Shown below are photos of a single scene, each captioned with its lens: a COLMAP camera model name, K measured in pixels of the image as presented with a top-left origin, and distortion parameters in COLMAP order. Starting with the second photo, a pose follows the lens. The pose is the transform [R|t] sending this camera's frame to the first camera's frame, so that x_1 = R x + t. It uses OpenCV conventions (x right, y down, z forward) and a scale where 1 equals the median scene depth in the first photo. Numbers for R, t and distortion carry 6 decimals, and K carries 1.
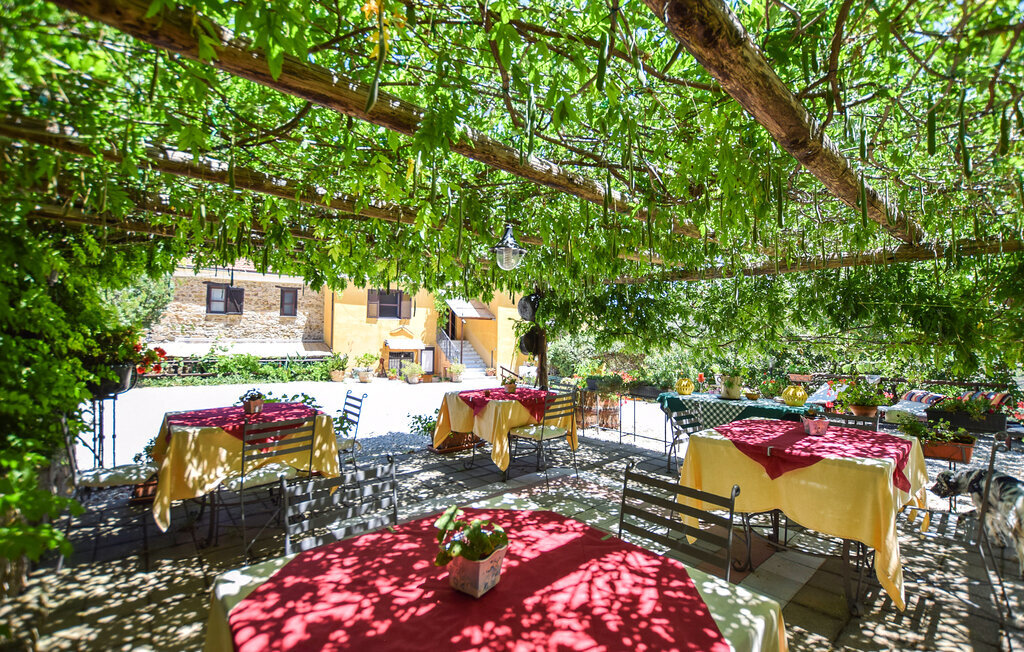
lens RADIAL K [[452.0, 0, 512.0], [0, 452.0, 326.0], [0, 0, 1]] dist [-0.031931, 0.000214]
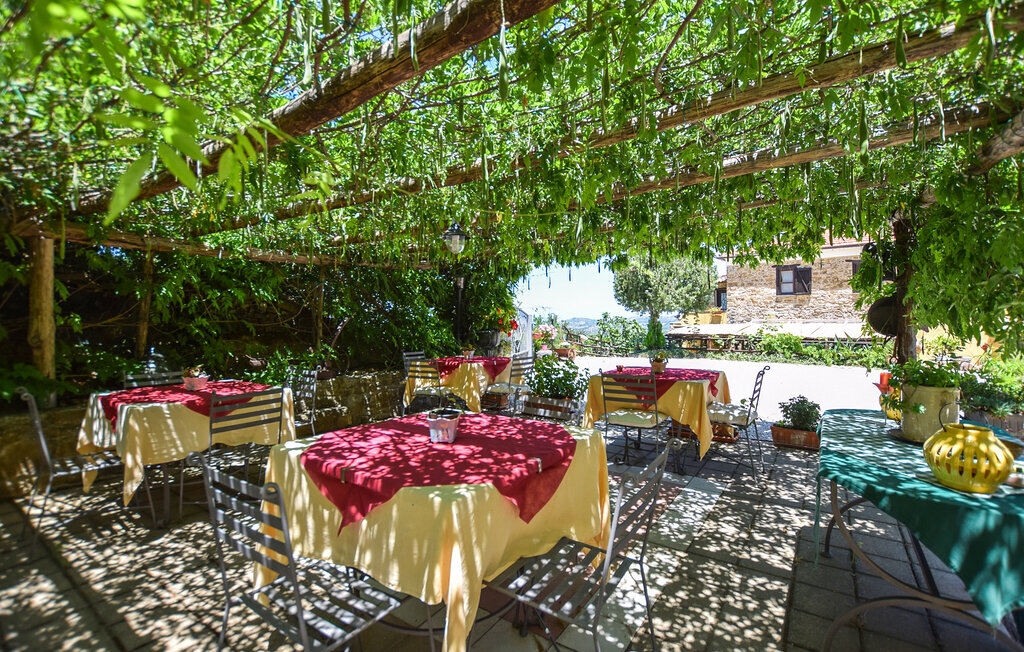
lens RADIAL K [[452.0, 0, 512.0], [0, 452.0, 326.0], [0, 0, 1]] dist [-0.031931, 0.000214]
pose [[0.238826, 0.002707, -0.971059, 0.224619], [0.034990, 0.999323, 0.011391, 0.011836], [0.970432, -0.036698, 0.238569, 0.156531]]
